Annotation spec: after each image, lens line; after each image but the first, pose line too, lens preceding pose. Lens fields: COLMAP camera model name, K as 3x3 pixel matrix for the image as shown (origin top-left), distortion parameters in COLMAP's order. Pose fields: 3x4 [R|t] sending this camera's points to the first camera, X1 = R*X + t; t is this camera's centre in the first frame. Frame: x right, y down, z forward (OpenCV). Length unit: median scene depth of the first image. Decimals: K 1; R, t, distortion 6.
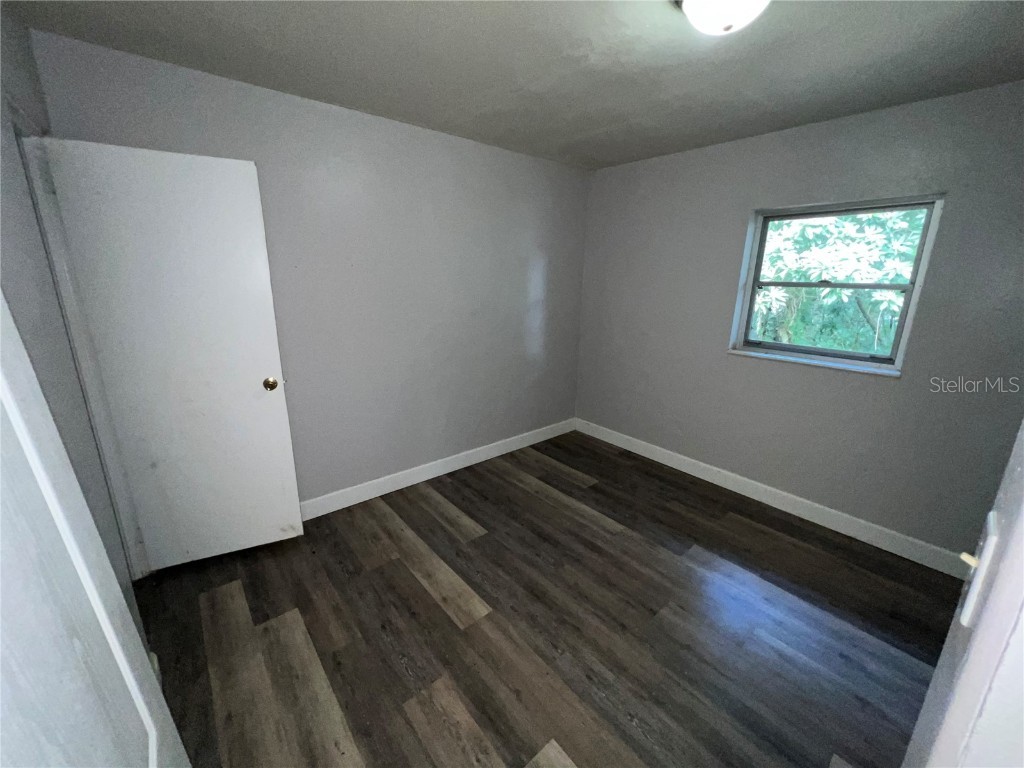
lens RADIAL K [[412.6, 0, 513.4], [0, 412.6, 381.2], [0, 0, 1]] dist [-0.002251, 0.000040]
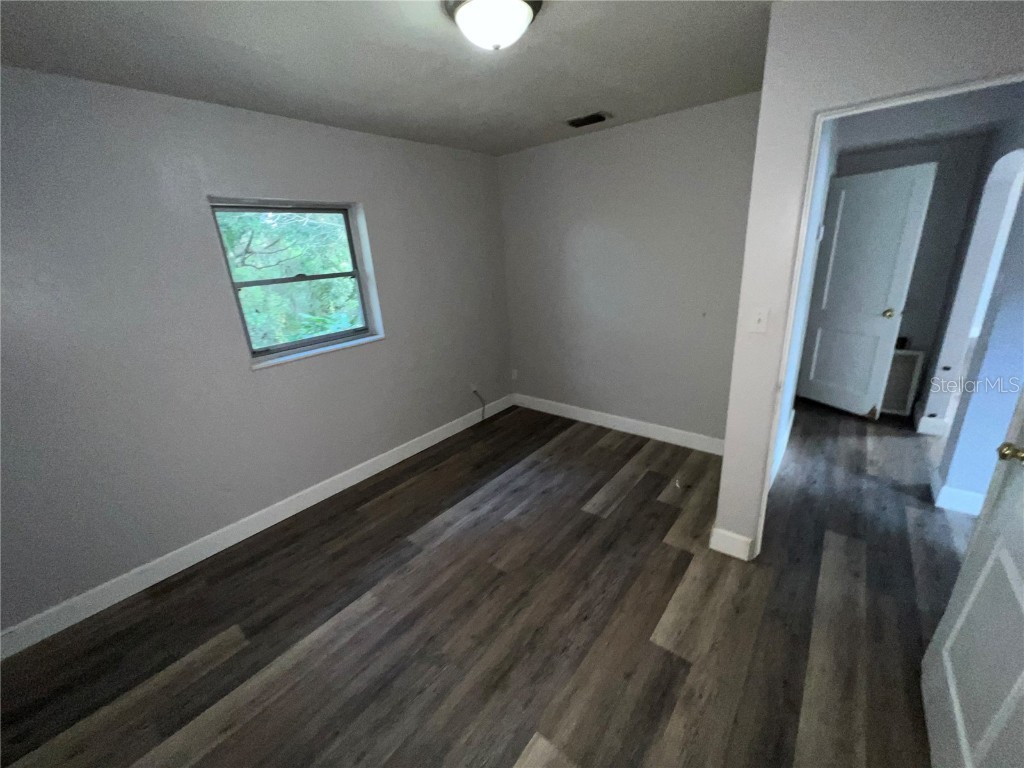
lens RADIAL K [[412.6, 0, 513.4], [0, 412.6, 381.2], [0, 0, 1]] dist [-0.002251, 0.000040]
pose [[-0.187016, -0.305337, 0.933699, -0.438659], [0.306437, 0.884909, 0.350760, -0.219052], [-0.933339, 0.351717, -0.071926, 0.710041]]
